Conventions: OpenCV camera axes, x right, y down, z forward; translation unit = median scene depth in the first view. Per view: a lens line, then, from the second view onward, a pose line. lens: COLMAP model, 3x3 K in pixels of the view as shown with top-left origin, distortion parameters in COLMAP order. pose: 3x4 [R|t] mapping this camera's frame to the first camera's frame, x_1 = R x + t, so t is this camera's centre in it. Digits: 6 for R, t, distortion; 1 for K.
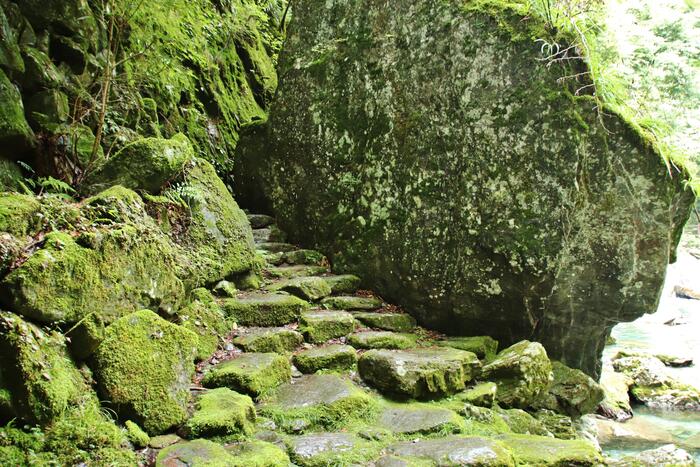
lens RADIAL K [[618.4, 0, 350.0], [0, 618.4, 233.5], [0, 0, 1]] dist [-0.108584, 0.168587]
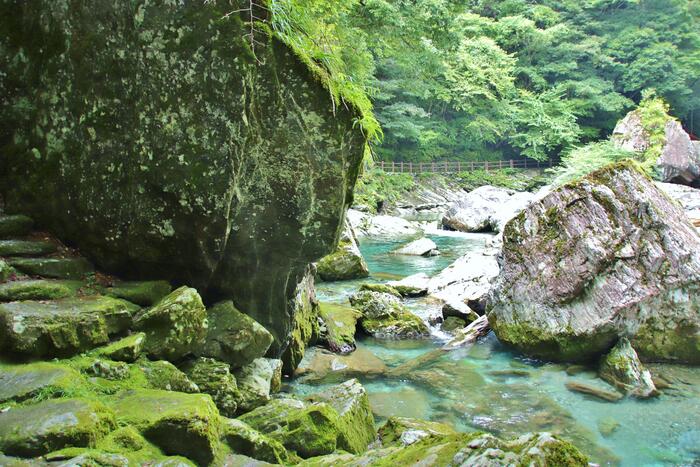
lens RADIAL K [[618.4, 0, 350.0], [0, 618.4, 233.5], [0, 0, 1]] dist [-0.108584, 0.168587]
pose [[0.956109, -0.016180, 0.292564, 0.231119], [-0.015876, 0.994147, 0.106865, -0.008413], [-0.292581, -0.106819, 0.950256, 0.041188]]
